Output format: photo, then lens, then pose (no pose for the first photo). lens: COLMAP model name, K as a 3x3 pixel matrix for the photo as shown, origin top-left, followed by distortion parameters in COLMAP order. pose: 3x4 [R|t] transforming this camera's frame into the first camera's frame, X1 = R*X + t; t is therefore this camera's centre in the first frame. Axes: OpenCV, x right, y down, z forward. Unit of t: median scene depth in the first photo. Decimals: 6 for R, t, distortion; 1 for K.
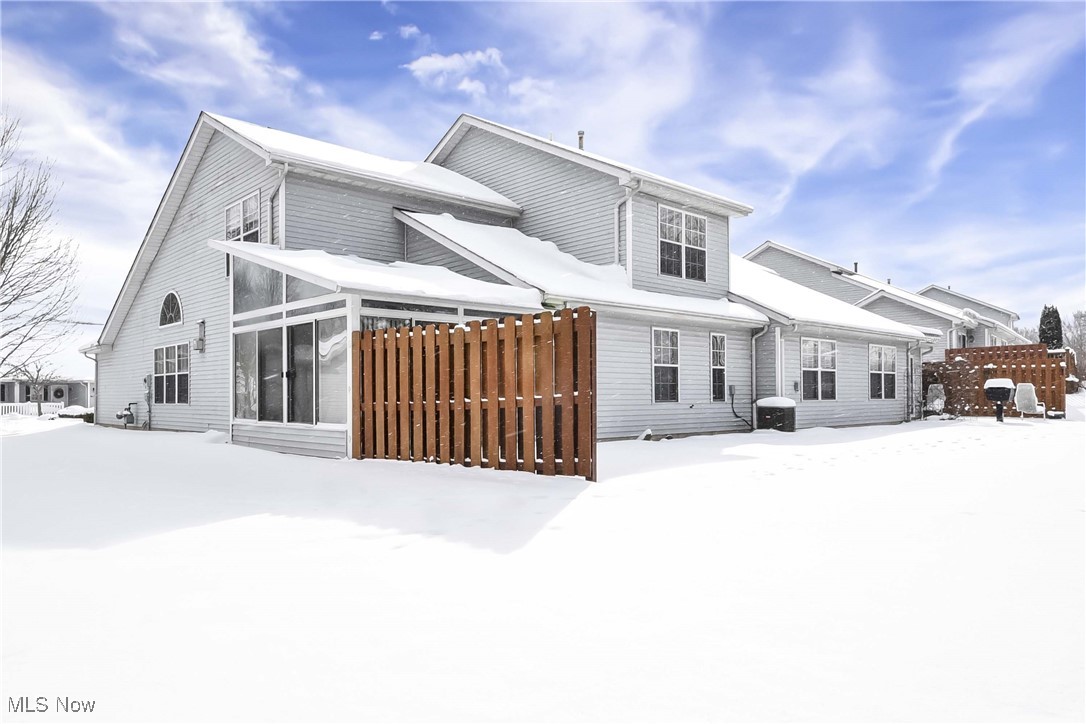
lens RADIAL K [[711.4, 0, 544.7], [0, 711.4, 381.8], [0, 0, 1]] dist [0.001759, -0.000254]
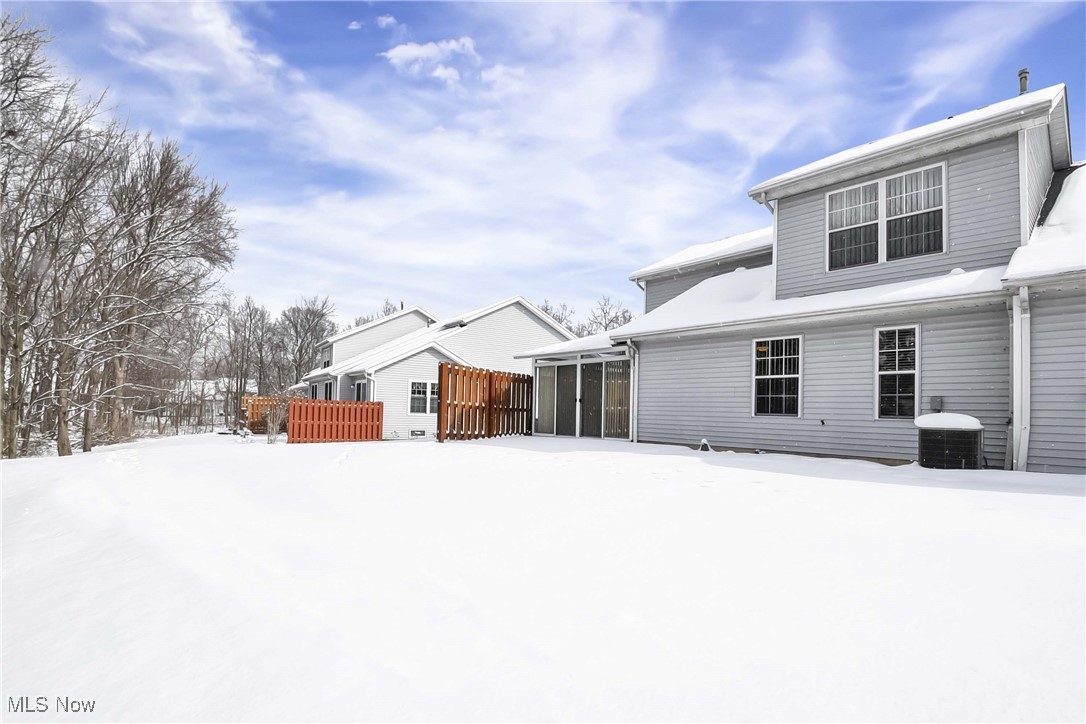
lens RADIAL K [[523.1, 0, 543.6], [0, 523.1, 381.3], [0, 0, 1]] dist [0.014536, -0.023613]
pose [[-0.007464, -0.050133, -0.998715, 0.787428], [0.000126, 0.998742, -0.050136, 0.016106], [0.999972, -0.000500, -0.007449, 0.639166]]
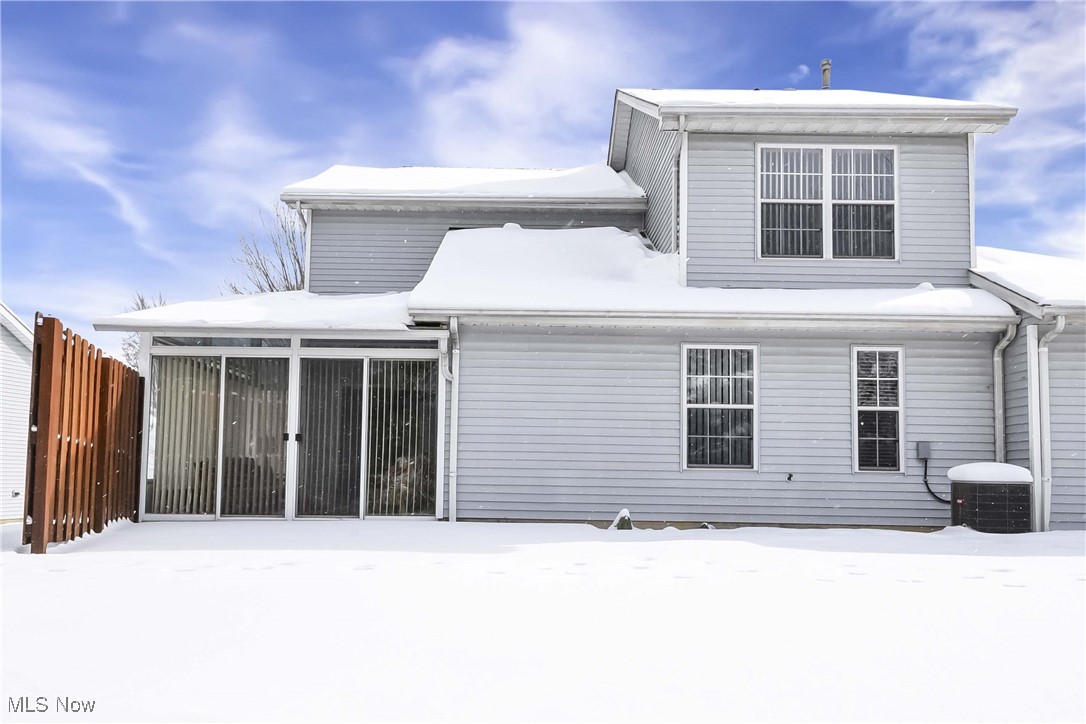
lens RADIAL K [[820.0, 0, 539.2], [0, 820.0, 397.0], [0, 0, 1]] dist [0.027877, 0.001048]
pose [[0.739976, -0.039454, -0.671476, 0.478458], [-0.004556, 0.997961, -0.063658, 0.012650], [0.672618, 0.050164, 0.738287, 0.353287]]
